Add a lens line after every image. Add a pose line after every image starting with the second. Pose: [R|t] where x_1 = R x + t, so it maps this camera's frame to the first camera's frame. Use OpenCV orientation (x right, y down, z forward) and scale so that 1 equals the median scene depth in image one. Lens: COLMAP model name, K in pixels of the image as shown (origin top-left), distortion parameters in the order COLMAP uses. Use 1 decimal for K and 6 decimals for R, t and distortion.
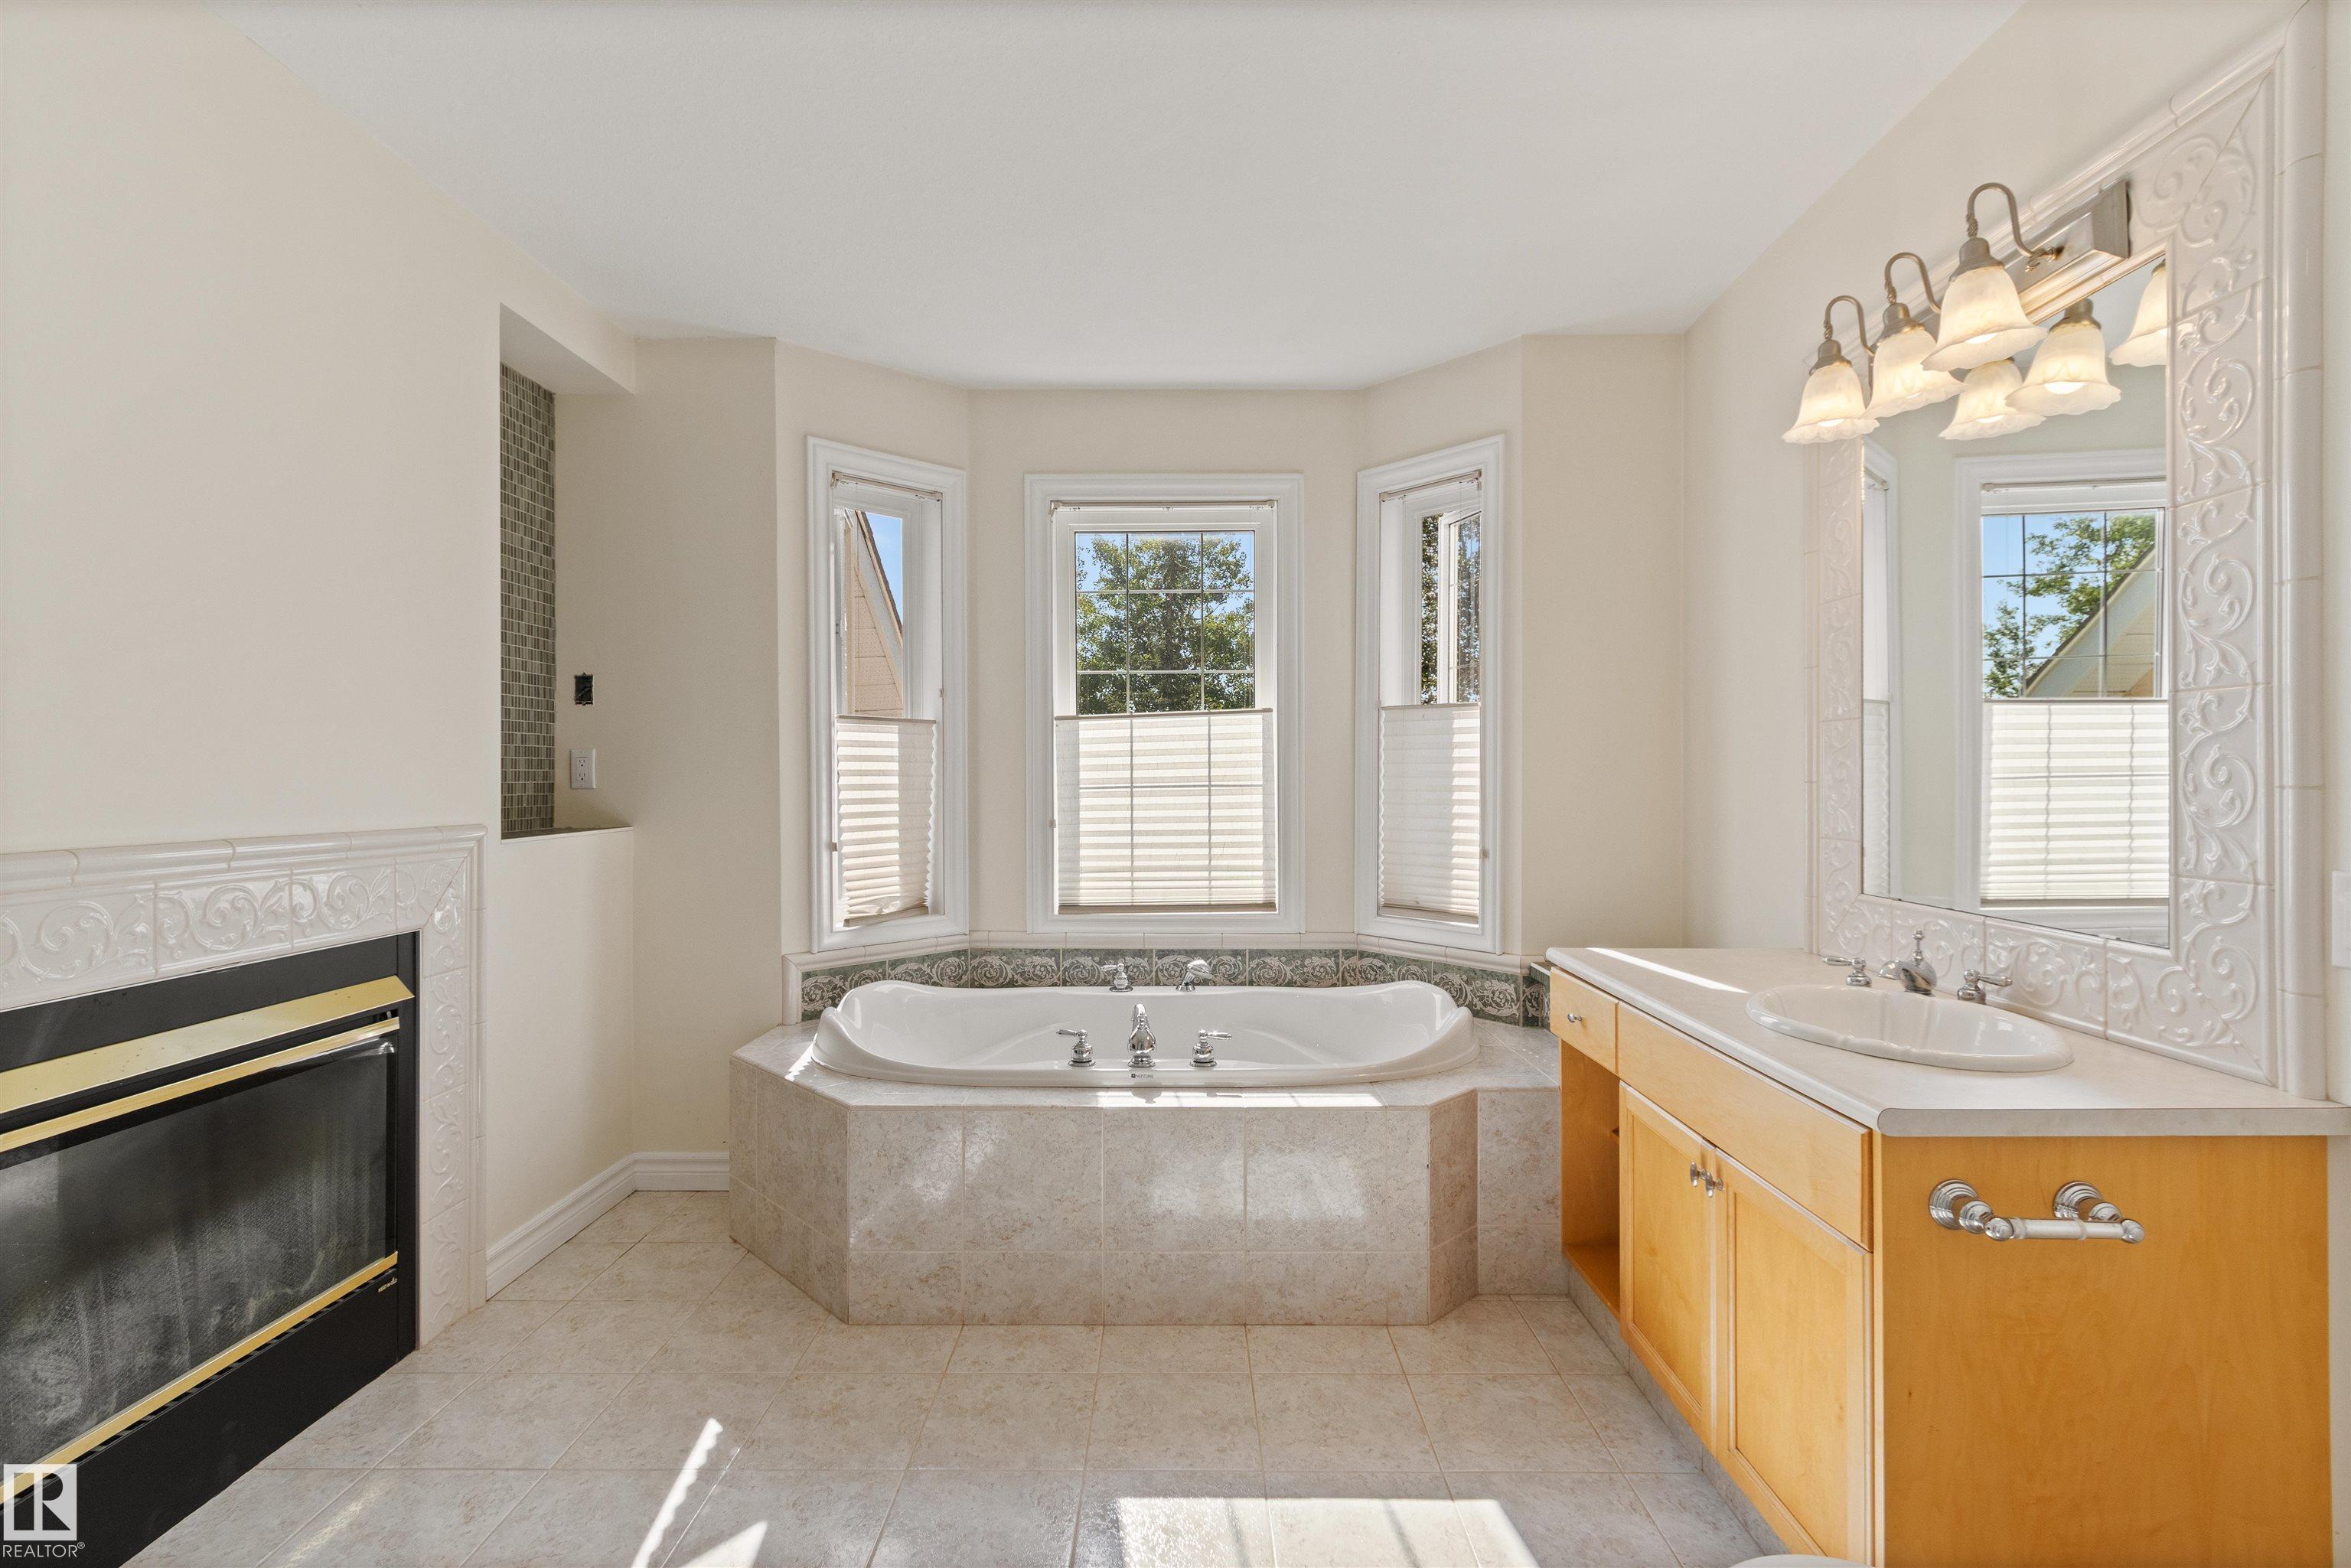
lens RADIAL K [[1095.8, 0, 1174.1], [0, 1095.8, 777.0], [0, 0, 1]] dist [0.001804, 0.000661]
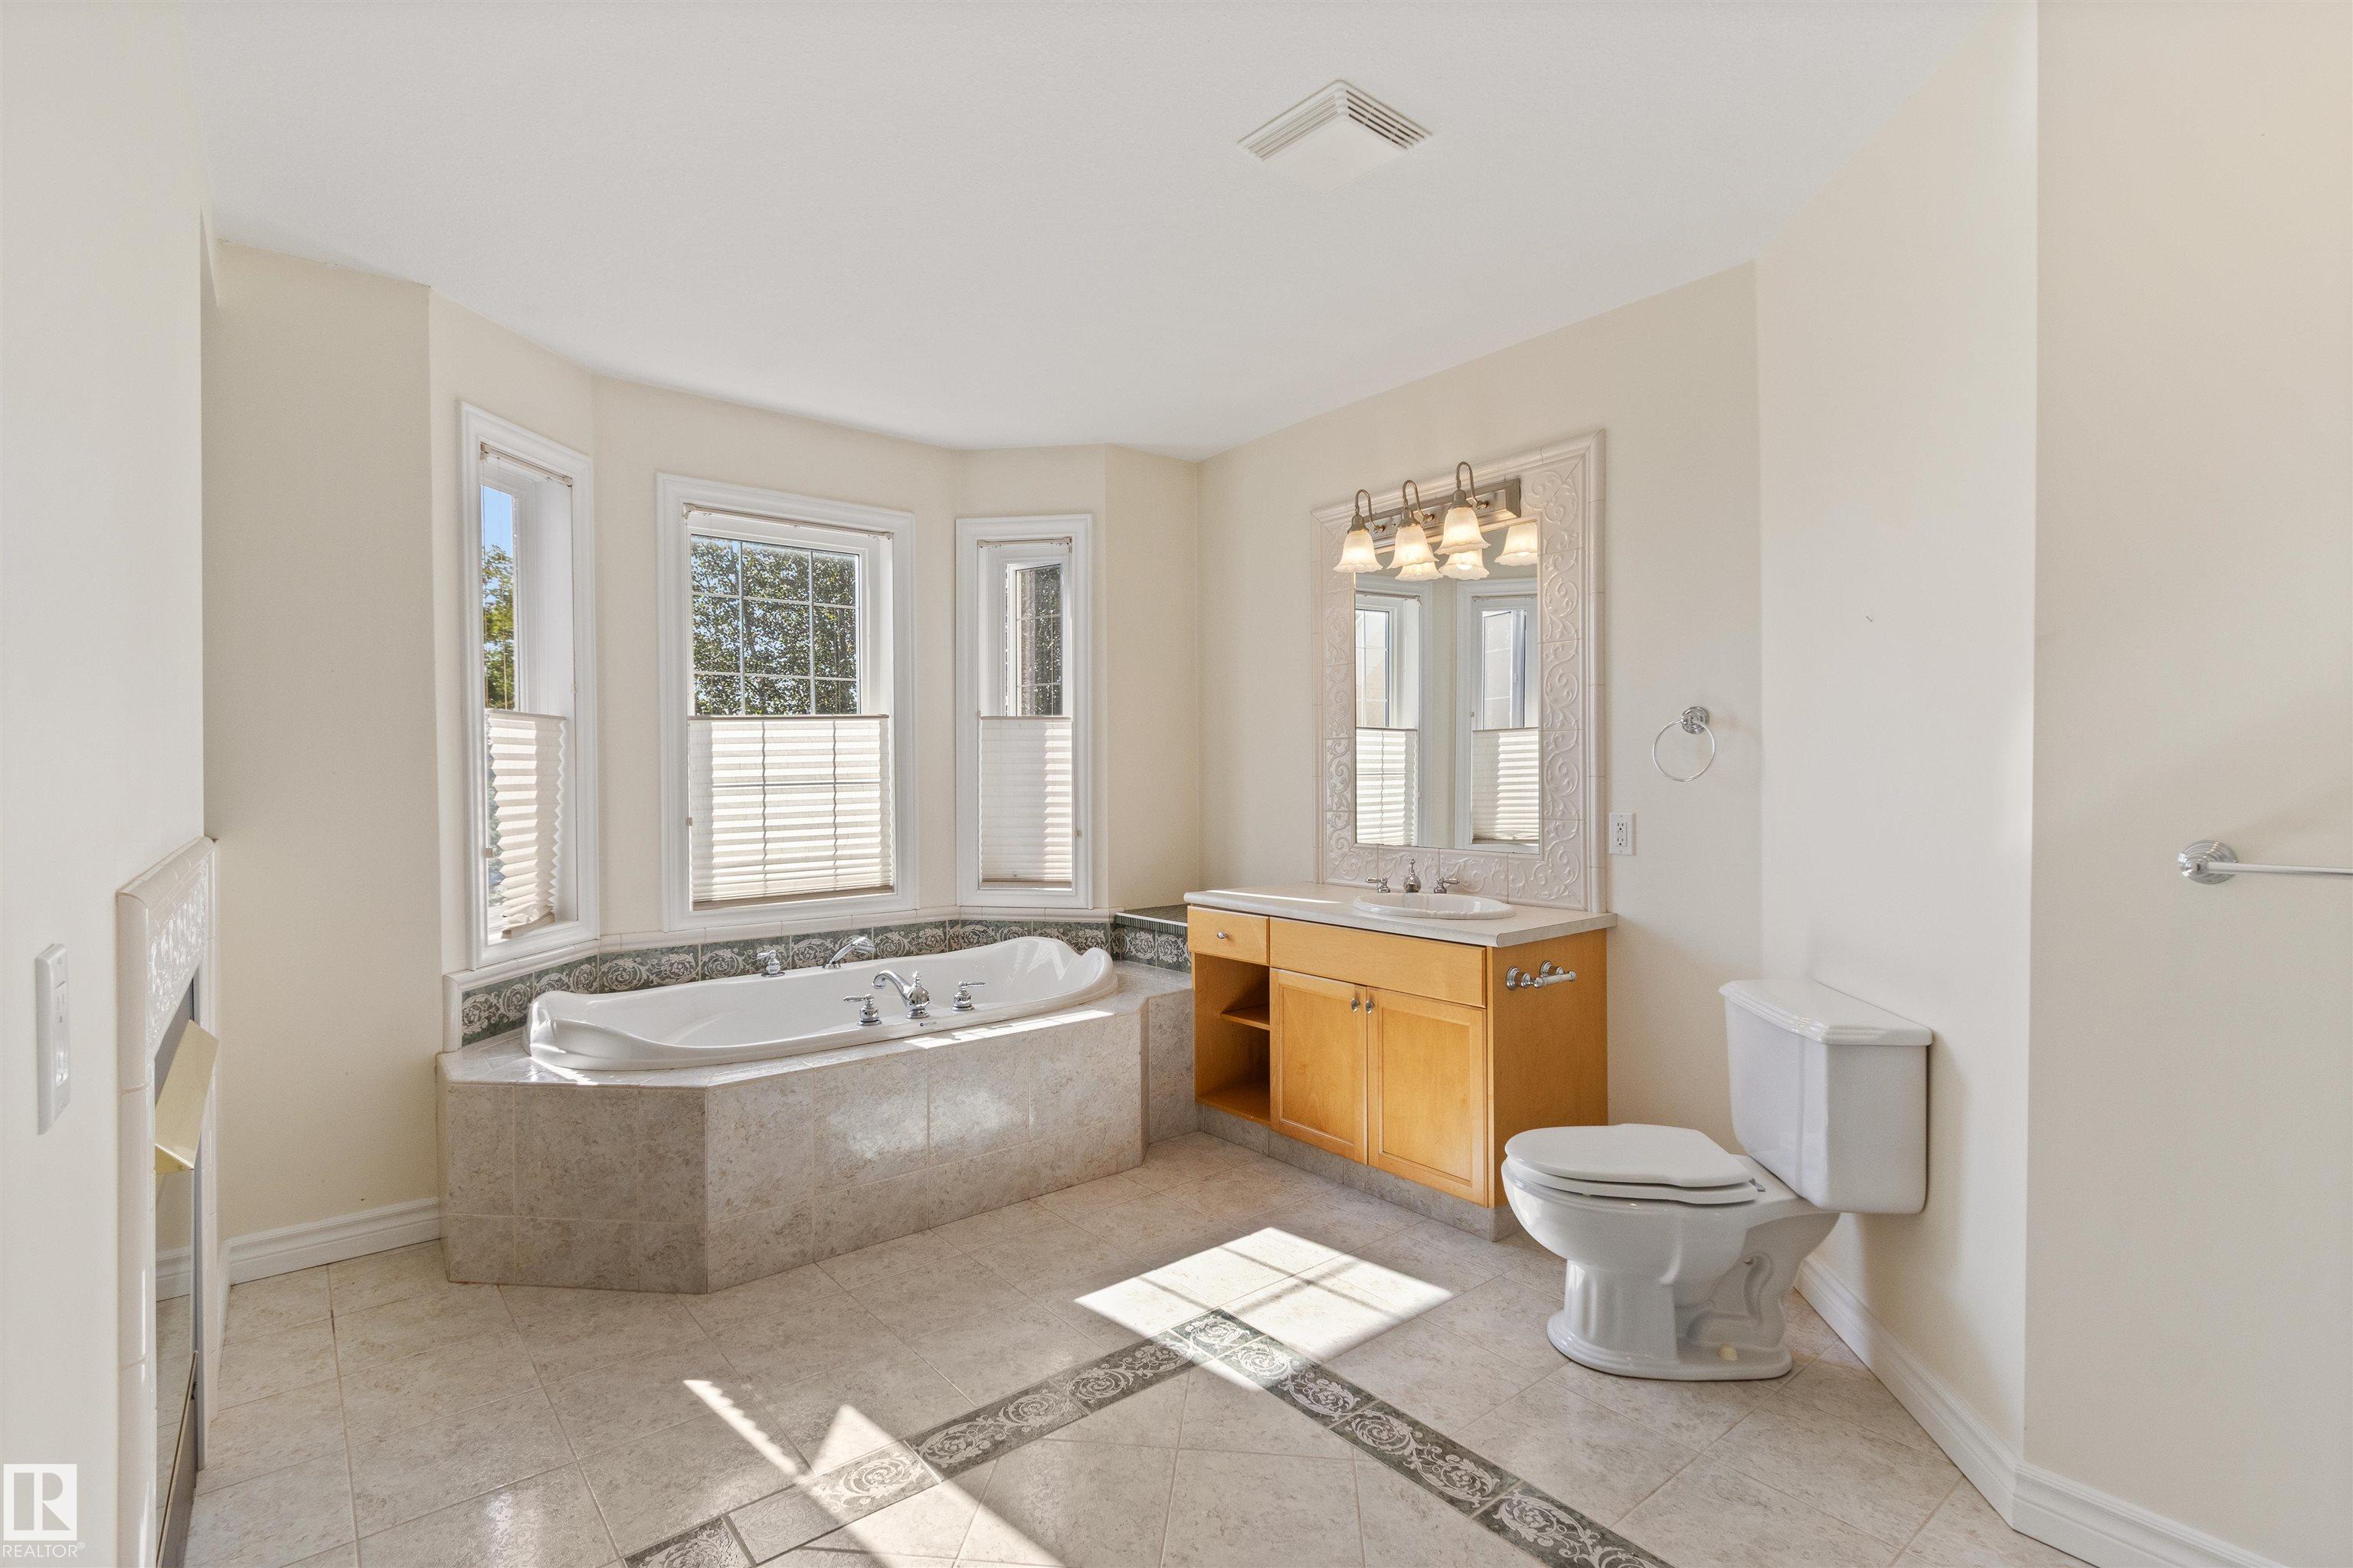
lens RADIAL K [[1096.8, 0, 1175.1], [0, 1096.8, 777.0], [0, 0, 1]] dist [0.001804, 0.000661]
pose [[0.767999, -0.005351, 0.640428, -0.430412], [0.004329, 0.999986, 0.003163, -0.000258], [-0.640436, 0.000344, 0.768011, -0.070382]]
